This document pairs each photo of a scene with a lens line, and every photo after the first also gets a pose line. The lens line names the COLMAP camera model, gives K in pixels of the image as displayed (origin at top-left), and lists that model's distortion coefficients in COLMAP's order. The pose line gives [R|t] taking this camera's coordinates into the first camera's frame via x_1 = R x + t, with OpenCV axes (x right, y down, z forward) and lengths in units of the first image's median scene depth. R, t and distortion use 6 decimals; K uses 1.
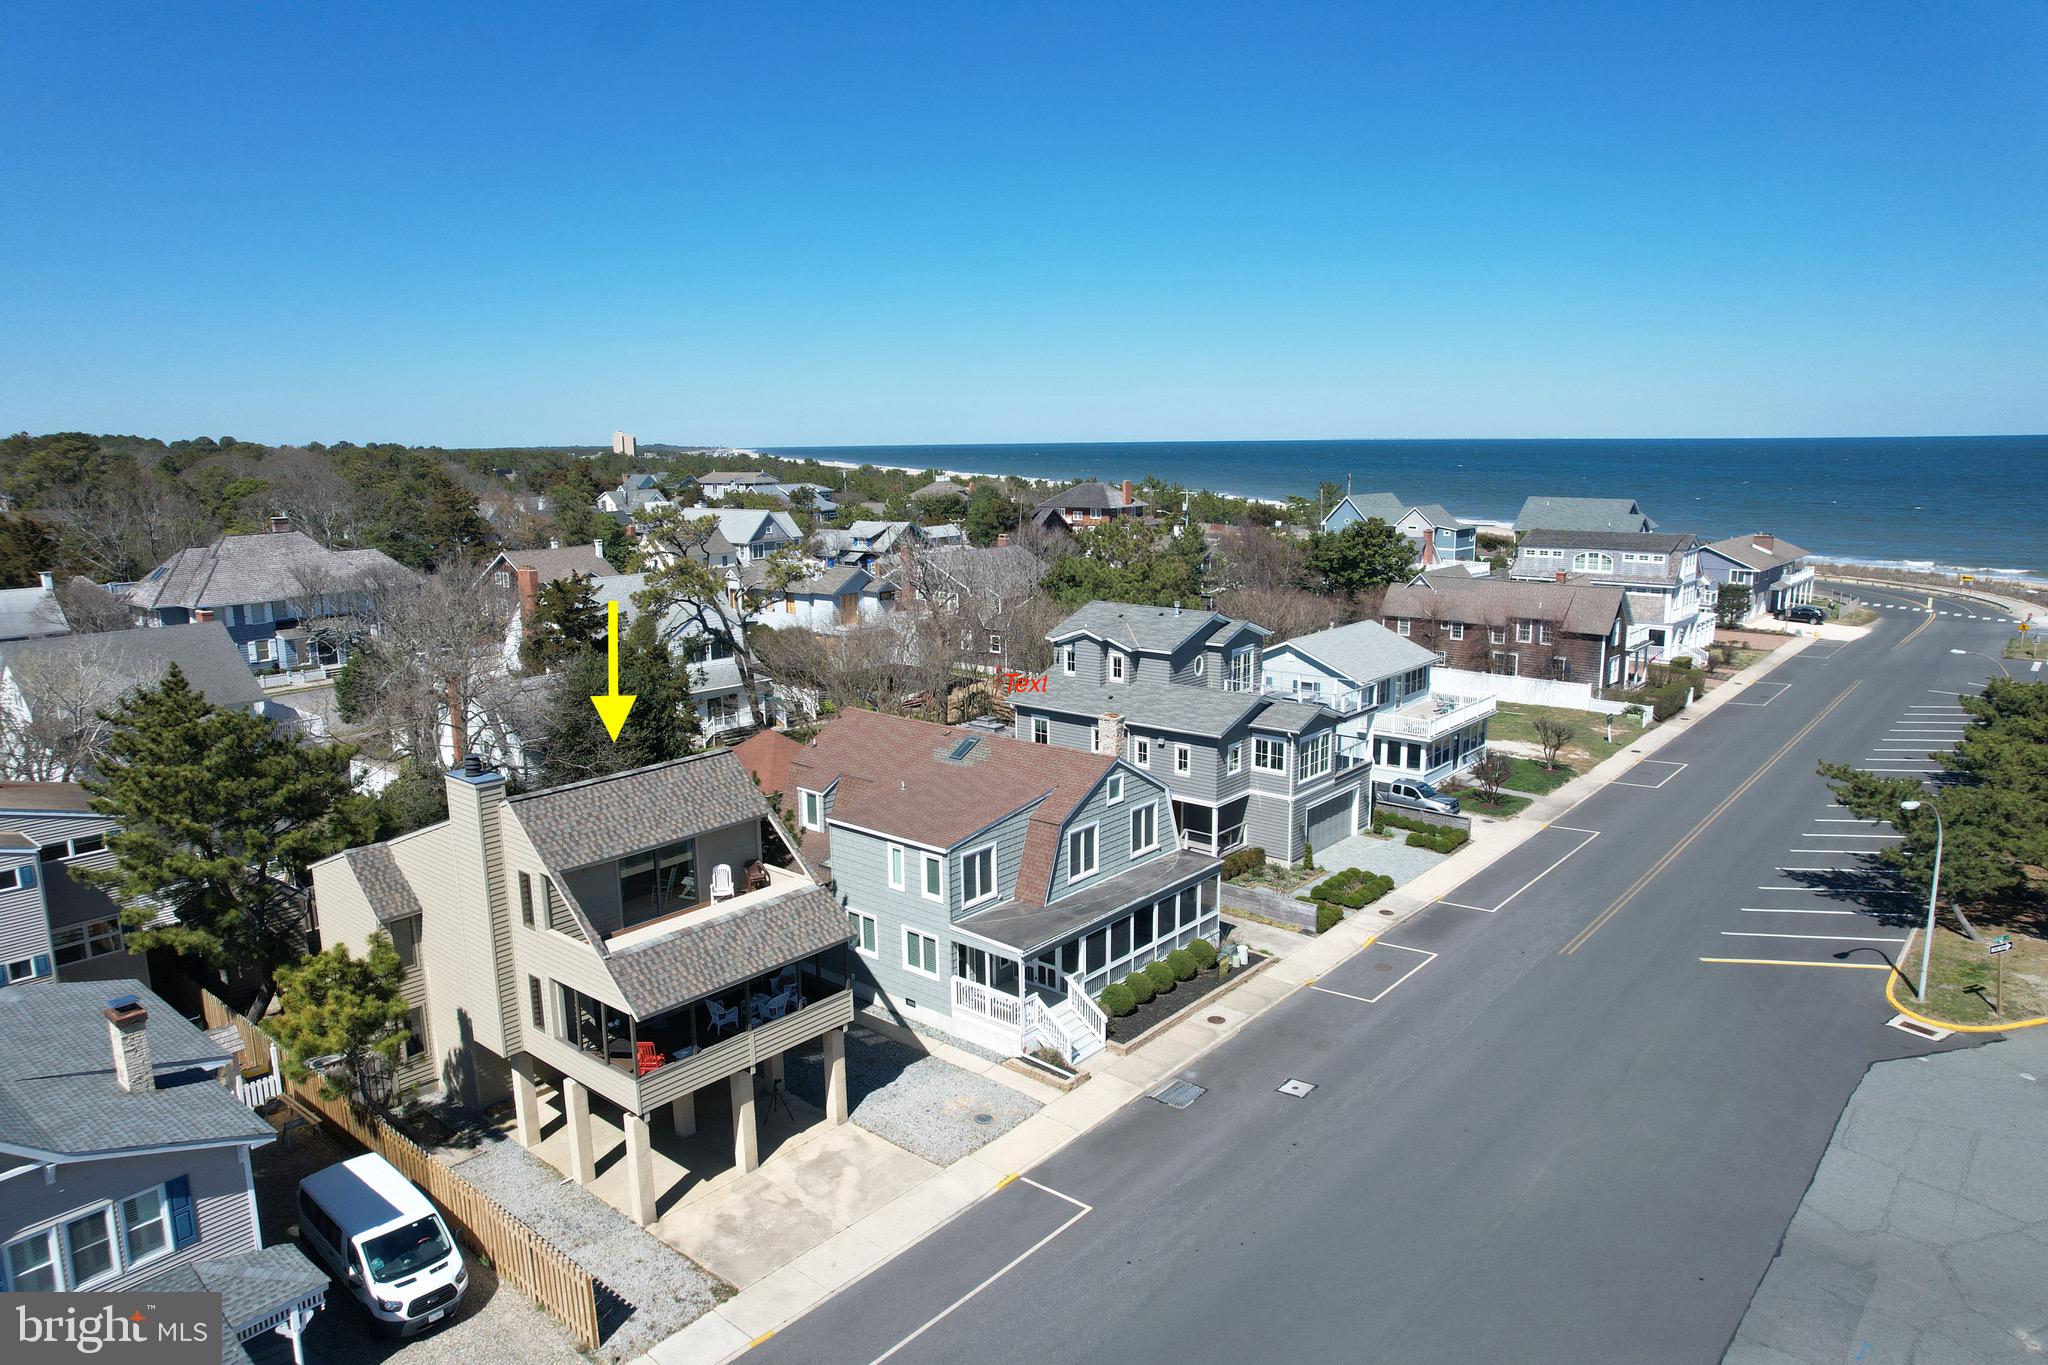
lens RADIAL K [[1285.6, 0, 1022.7], [0, 1285.6, 705.2], [0, 0, 1]] dist [-0.068859, 0.054438]
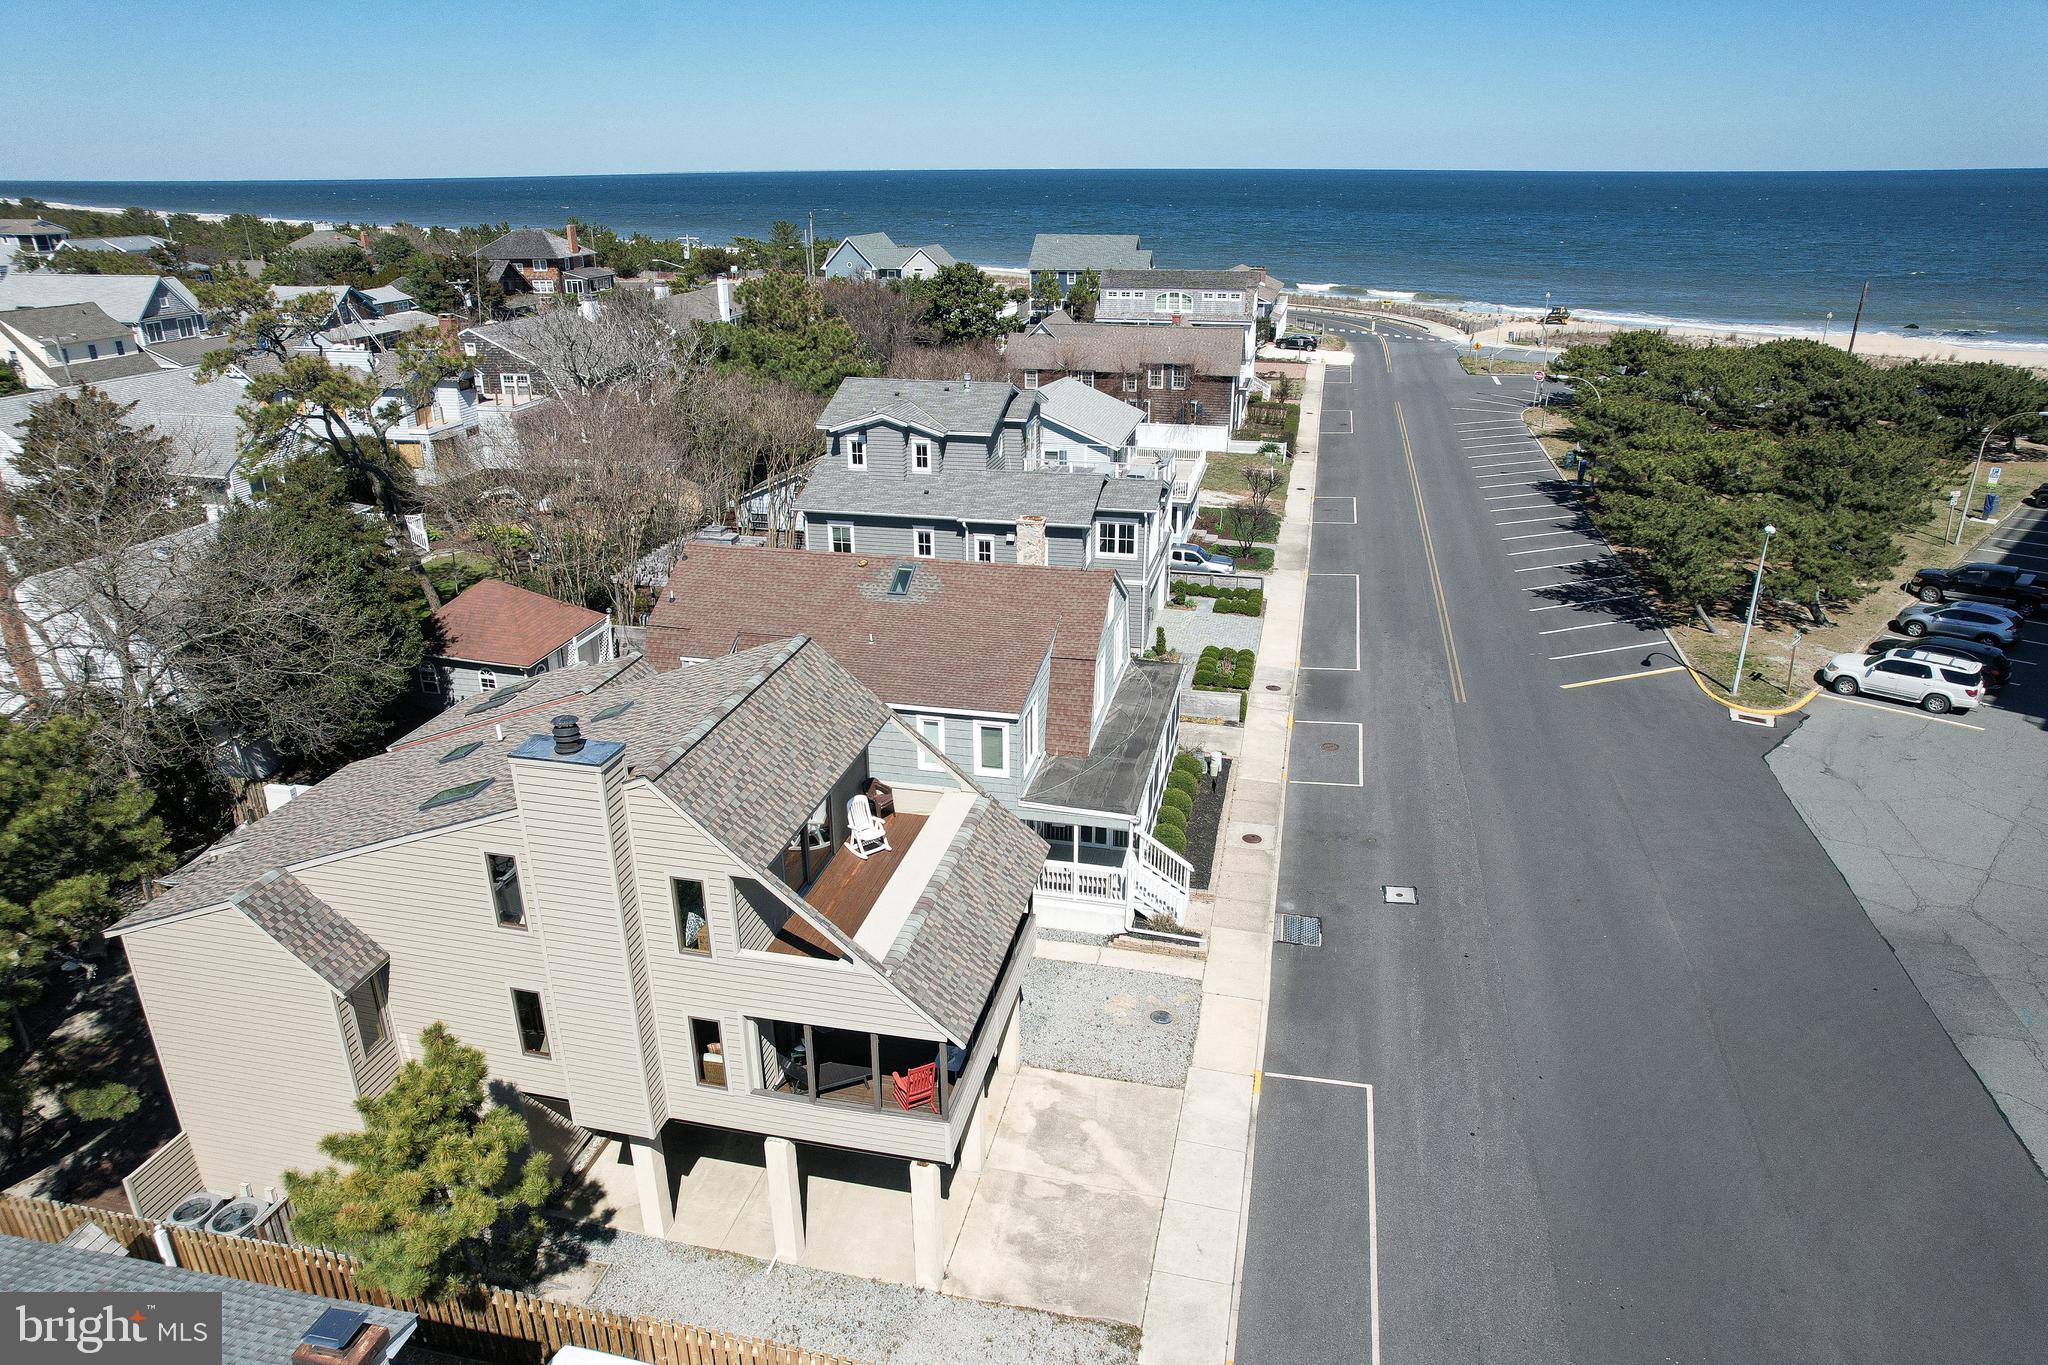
lens RADIAL K [[1285.6, 0, 1022.7], [0, 1285.6, 705.2], [0, 0, 1]] dist [-0.068859, 0.054438]
pose [[0.887115, -0.172234, 0.428209, -0.273121], [0.087210, 0.973603, 0.210930, -0.043559], [-0.453235, -0.149774, 0.878718, 0.192541]]
